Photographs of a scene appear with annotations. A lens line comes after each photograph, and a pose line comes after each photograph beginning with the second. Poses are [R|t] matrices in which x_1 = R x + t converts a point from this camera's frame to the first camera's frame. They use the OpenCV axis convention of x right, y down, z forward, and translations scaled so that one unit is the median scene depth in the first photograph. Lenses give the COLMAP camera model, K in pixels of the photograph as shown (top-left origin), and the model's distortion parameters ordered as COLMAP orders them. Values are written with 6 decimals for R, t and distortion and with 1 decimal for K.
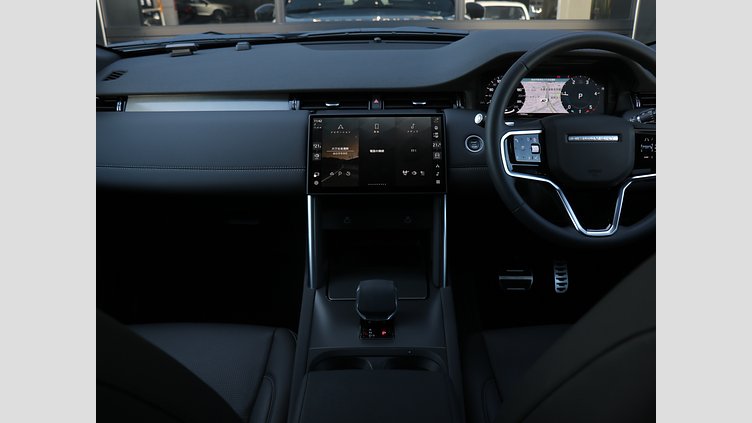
lens RADIAL K [[814.4, 0, 374.1], [0, 814.4, 211.7], [0, 0, 1]] dist [0.014679, 0.000000]
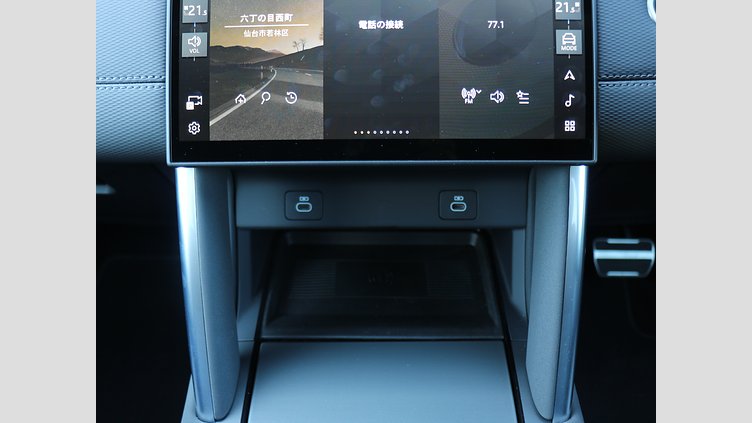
lens RADIAL K [[602.7, 0, 372.5], [0, 602.7, 213.5], [0, 0, 1]] dist [-0.099039, 0.004625]
pose [[1.000000, 0.000236, -0.000408, 0.000308], [-0.000125, 0.967382, 0.253321, -0.062472], [0.000455, -0.253321, 0.967382, 0.759247]]
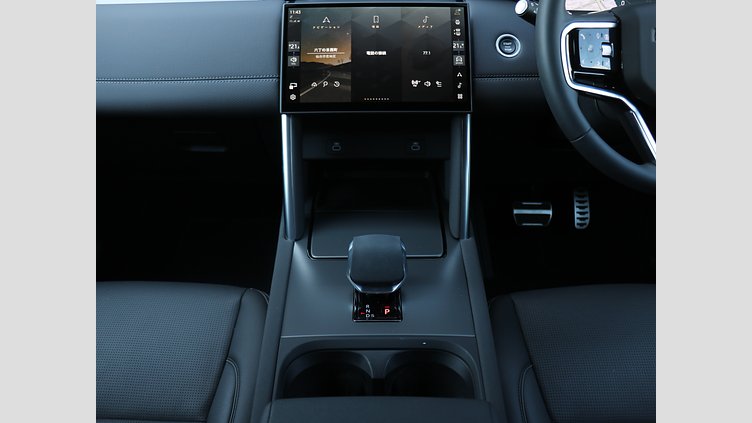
lens RADIAL K [[623.1, 0, 373.9], [0, 623.1, 238.9], [0, 0, 1]] dist [-0.138762, 0.021562]
pose [[0.999881, -0.000076, 0.015435, -0.007195], [-0.002687, 0.983855, 0.178947, -0.009661], [-0.015200, -0.178967, 0.983738, 0.432705]]
